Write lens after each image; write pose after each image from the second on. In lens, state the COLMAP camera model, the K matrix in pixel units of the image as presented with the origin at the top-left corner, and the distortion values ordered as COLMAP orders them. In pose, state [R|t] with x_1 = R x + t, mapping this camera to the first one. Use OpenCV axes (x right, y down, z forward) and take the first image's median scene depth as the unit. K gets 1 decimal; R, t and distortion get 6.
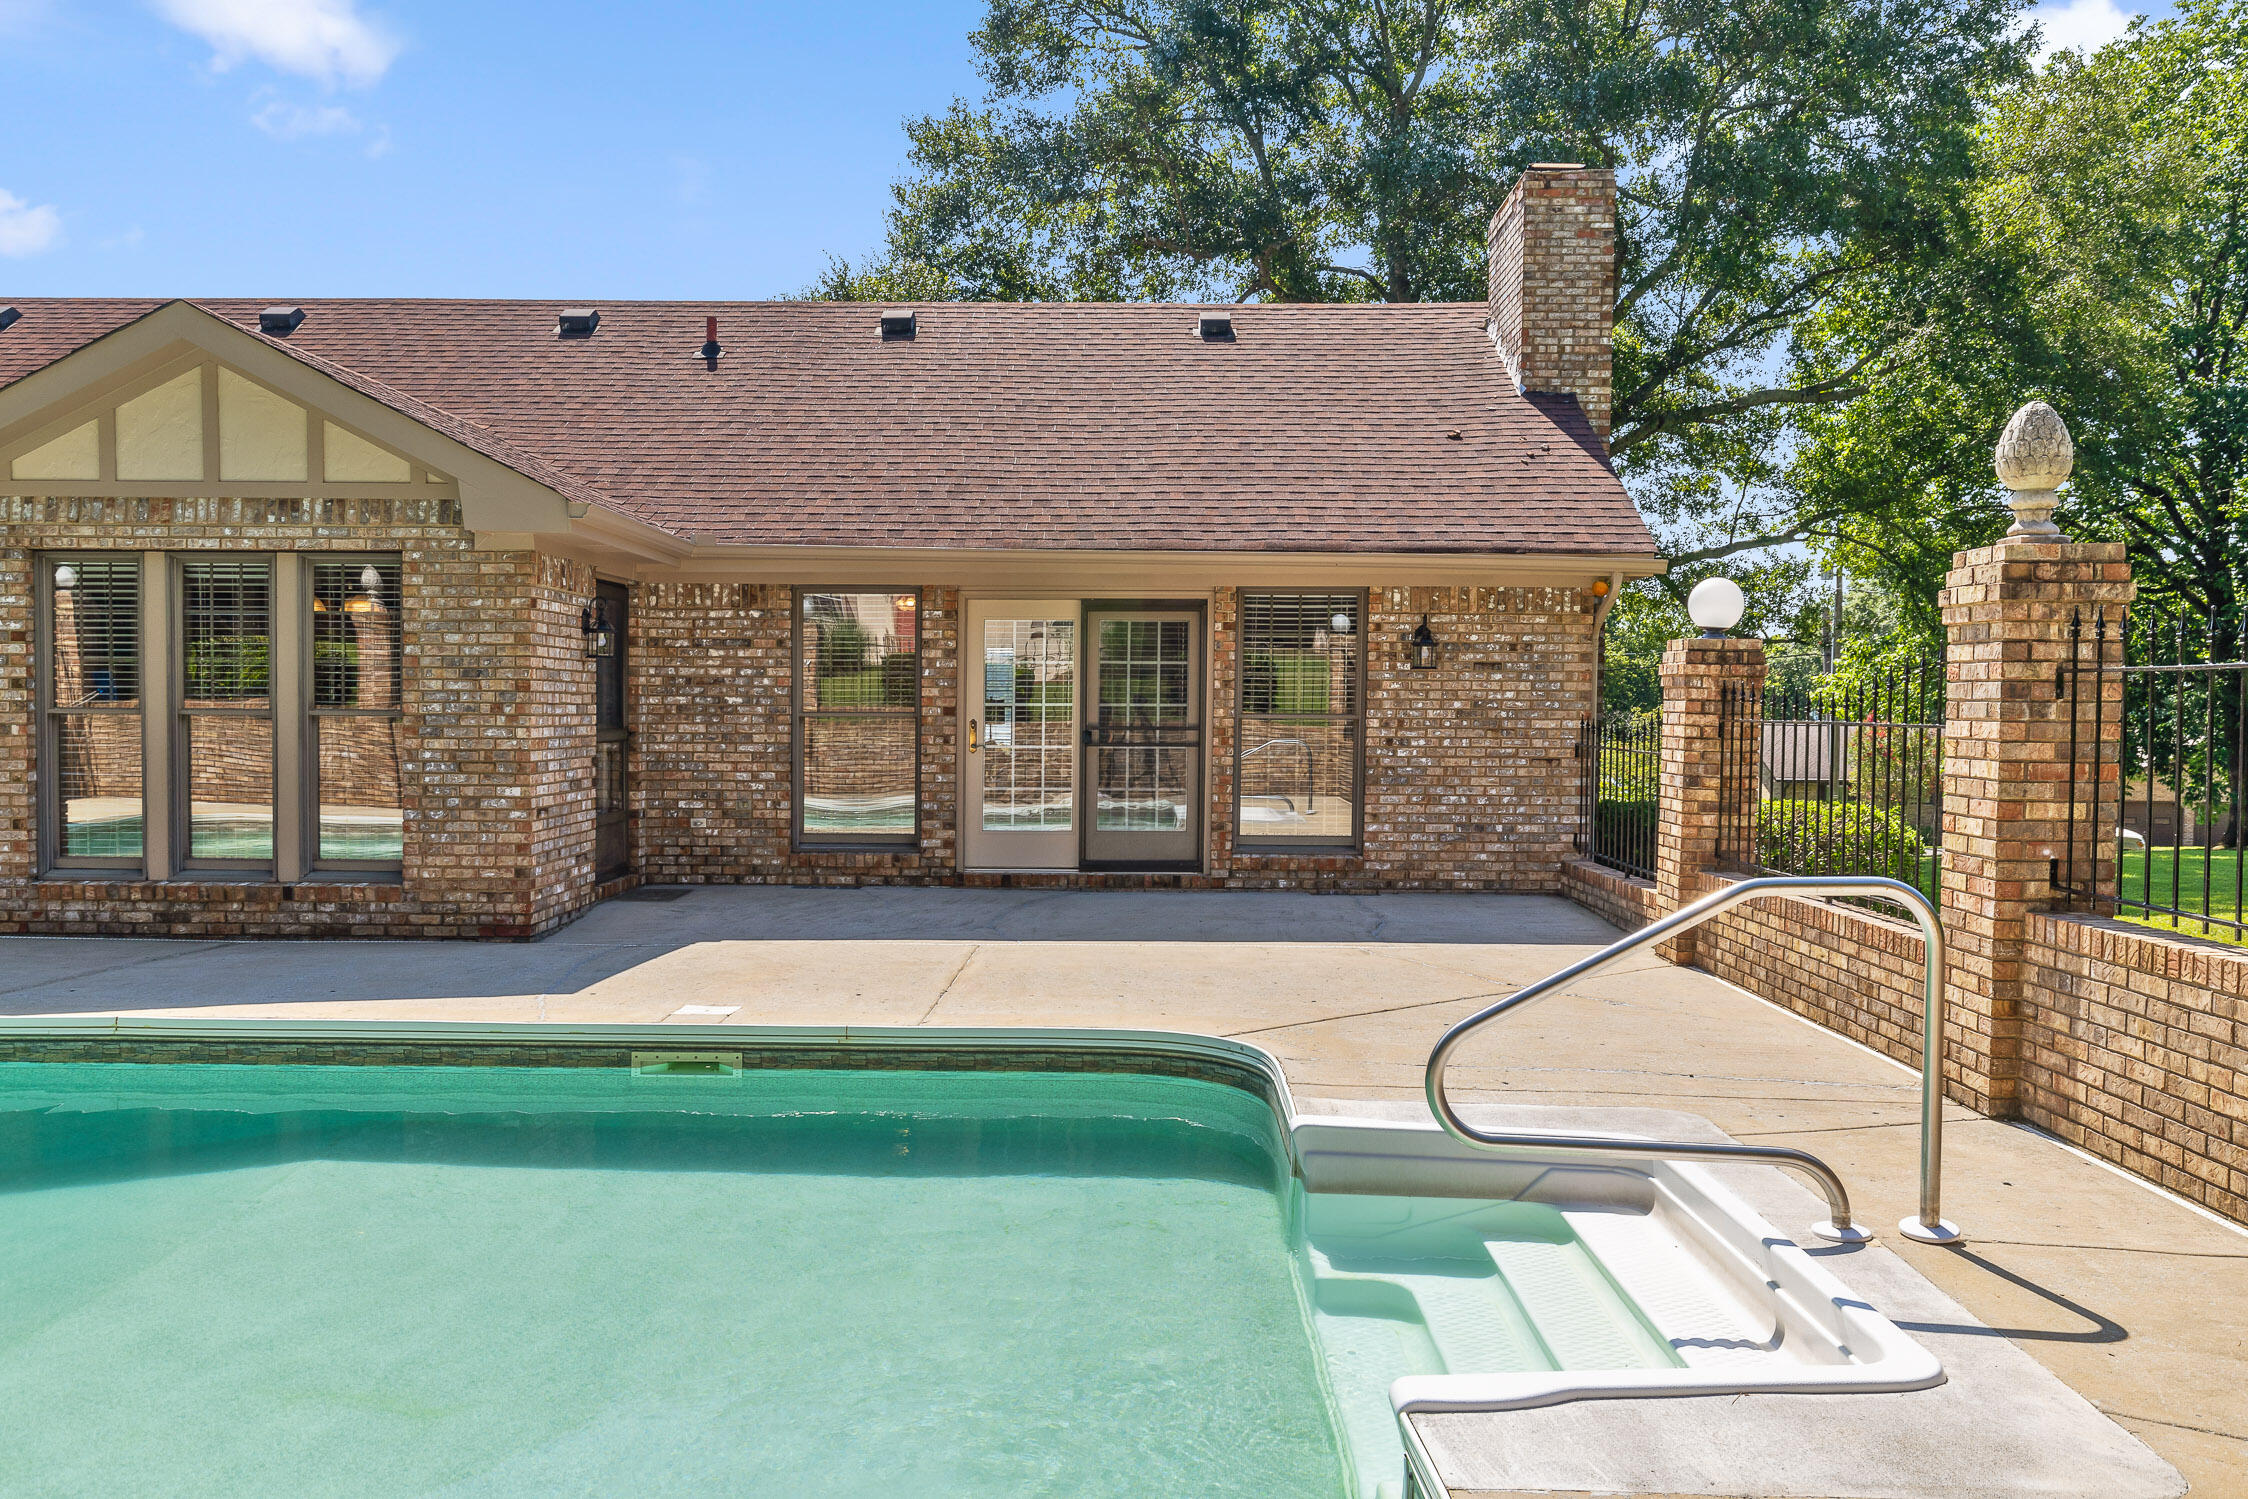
lens RADIAL K [[1737.3, 0, 1117.3], [0, 1737.3, 755.5], [0, 0, 1]] dist [0.008728, -0.002375]
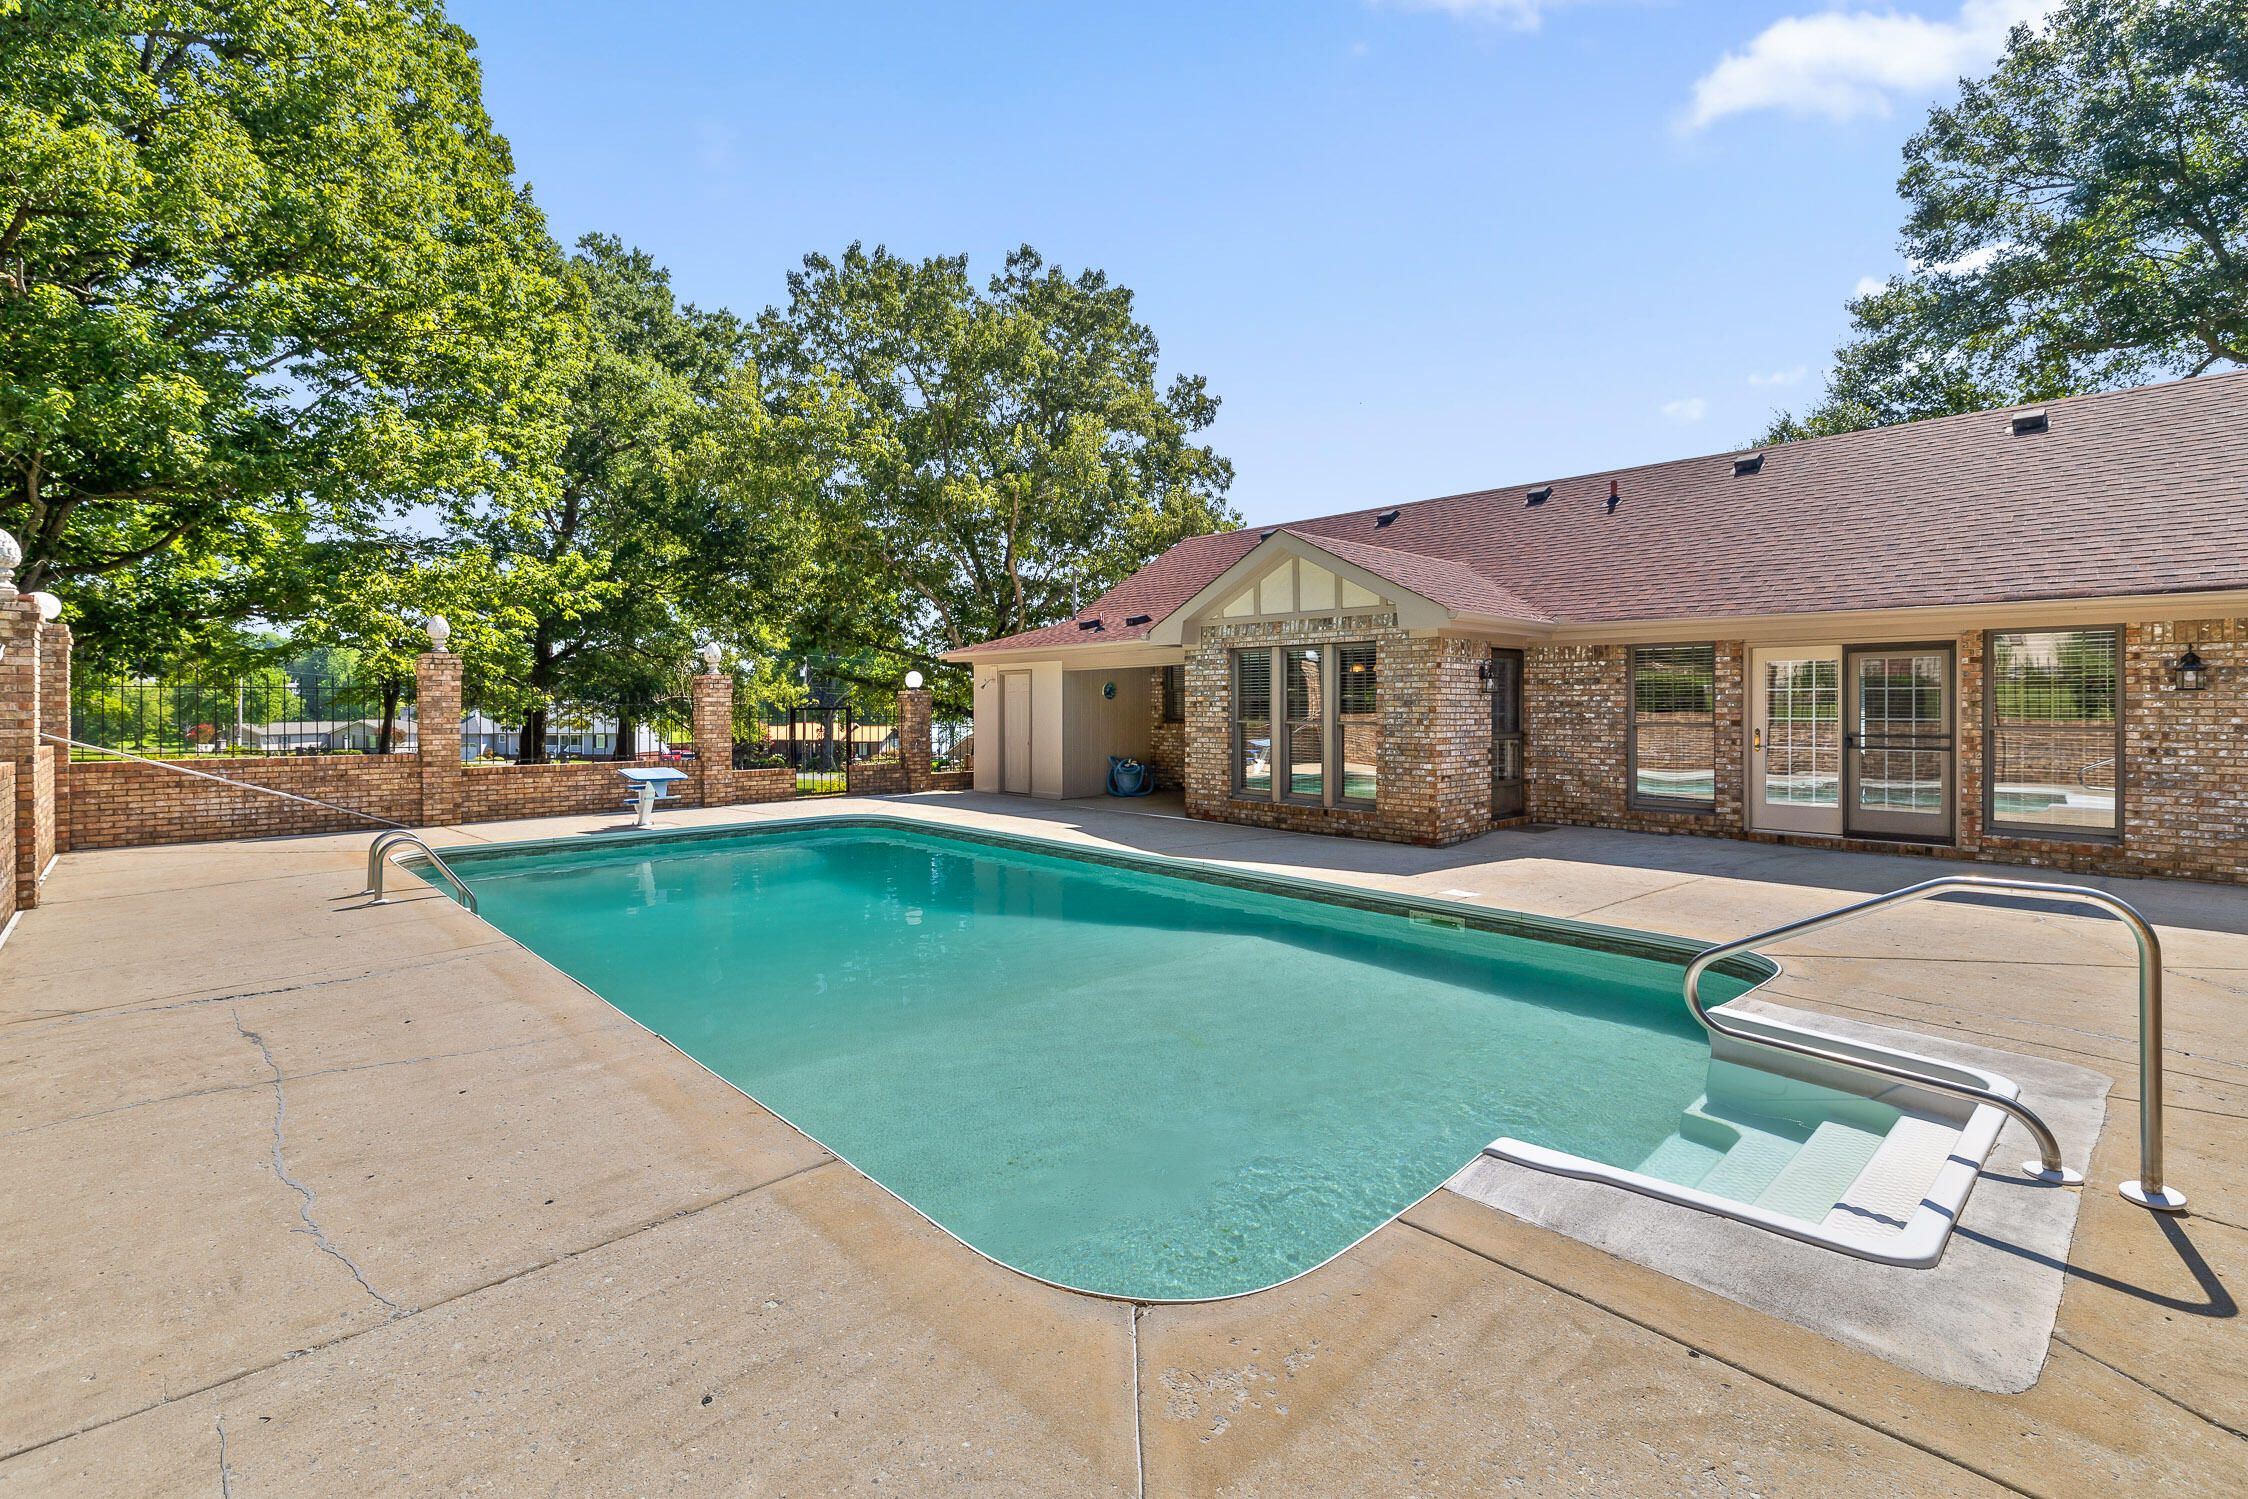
lens RADIAL K [[1011.4, 0, 1118.2], [0, 1011.4, 704.6], [0, 0, 1]] dist [-0.000899, 0.001019]
pose [[0.695792, -0.005935, -0.718219, 0.161683], [-0.017803, 0.999516, -0.025507, -0.009649], [0.718023, 0.030534, 0.695349, 0.005511]]
